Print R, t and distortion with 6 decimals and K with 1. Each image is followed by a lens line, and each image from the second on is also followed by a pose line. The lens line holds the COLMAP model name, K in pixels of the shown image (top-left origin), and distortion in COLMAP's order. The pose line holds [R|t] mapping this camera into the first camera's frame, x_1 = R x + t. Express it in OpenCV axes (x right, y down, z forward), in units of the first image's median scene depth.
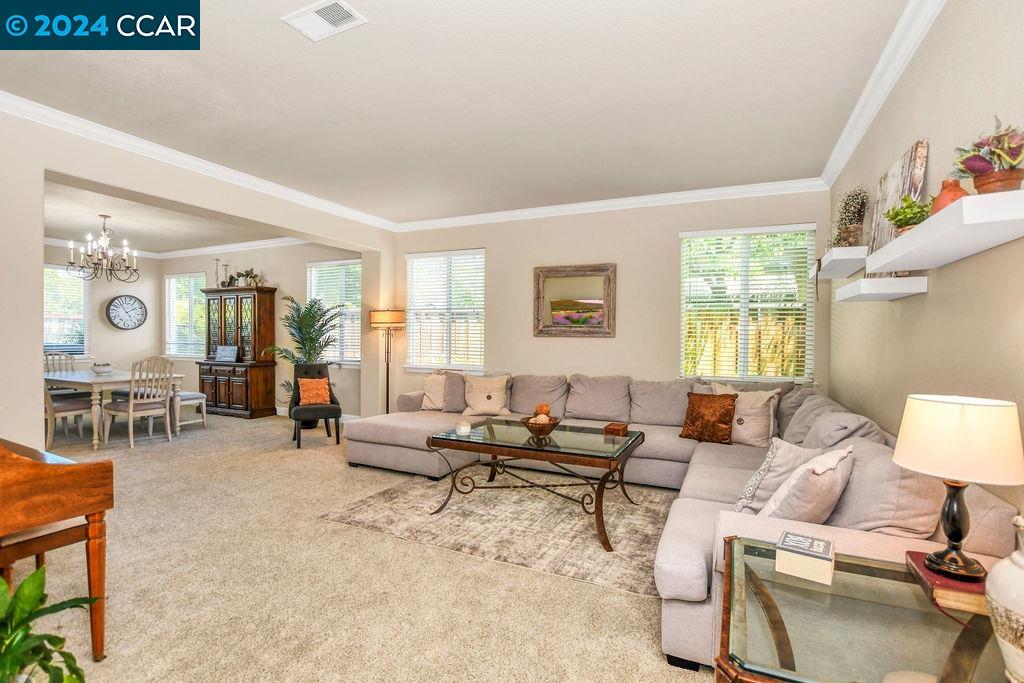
lens RADIAL K [[484.4, 0, 511.3], [0, 484.4, 346.1], [0, 0, 1]] dist [-0.024083, 0.001696]
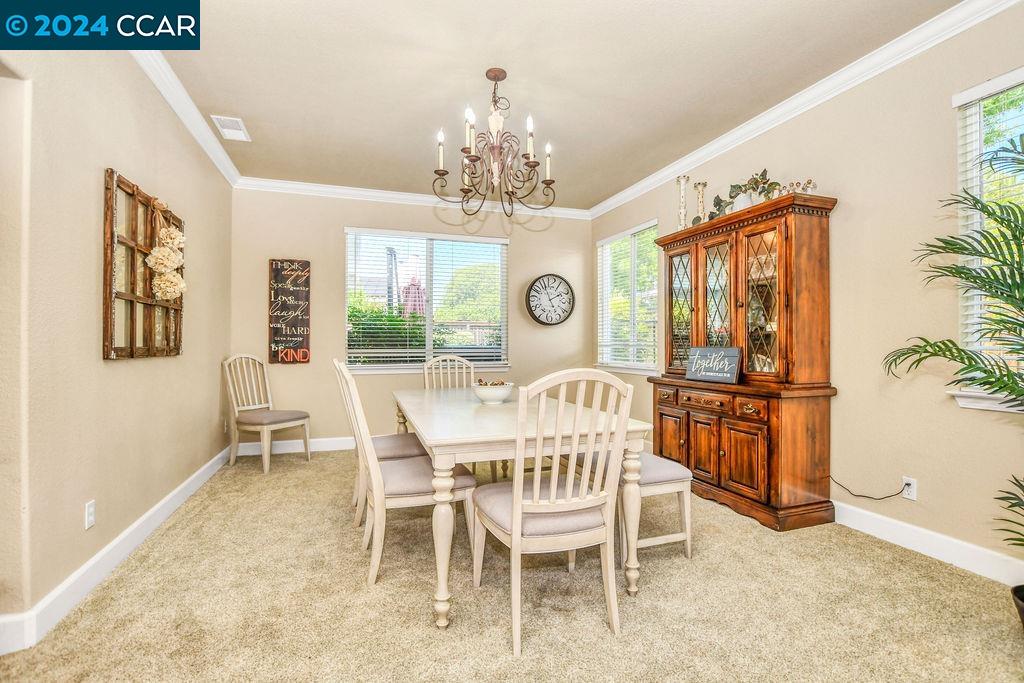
lens RADIAL K [[484.4, 0, 511.3], [0, 484.4, 346.1], [0, 0, 1]] dist [-0.024083, 0.001696]
pose [[0.698369, -0.006651, -0.715707, -0.387569], [-0.000647, 0.999951, -0.009924, 0.003023], [0.715738, 0.007393, 0.698330, 0.529735]]
